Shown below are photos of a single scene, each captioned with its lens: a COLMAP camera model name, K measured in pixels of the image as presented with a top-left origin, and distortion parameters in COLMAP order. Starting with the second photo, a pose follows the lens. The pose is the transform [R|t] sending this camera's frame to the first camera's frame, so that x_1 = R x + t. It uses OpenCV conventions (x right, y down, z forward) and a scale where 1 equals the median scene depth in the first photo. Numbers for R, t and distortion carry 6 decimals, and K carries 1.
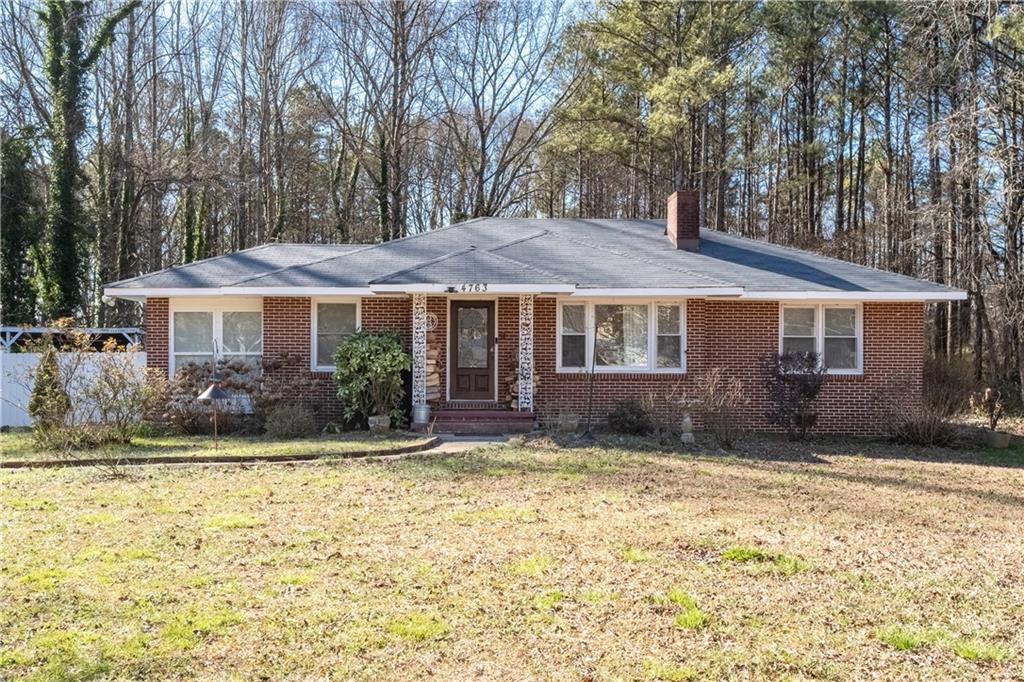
lens RADIAL K [[820.5, 0, 512.0], [0, 820.5, 341.0], [0, 0, 1]] dist [0.004473, -0.000262]
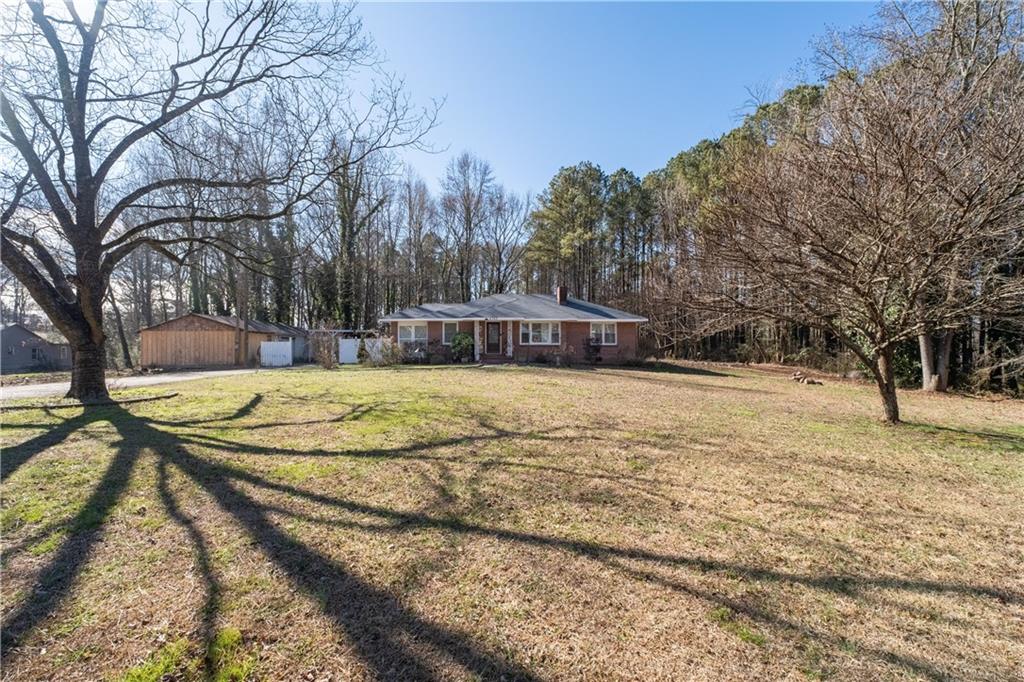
lens RADIAL K [[440.7, 0, 512.0], [0, 440.7, 341.0], [0, 0, 1]] dist [-0.000126, -0.000002]
pose [[0.999616, -0.003580, -0.027471, 0.070884], [0.004148, 0.999778, 0.020662, -0.010940], [0.027391, -0.020768, 0.999409, -0.704801]]
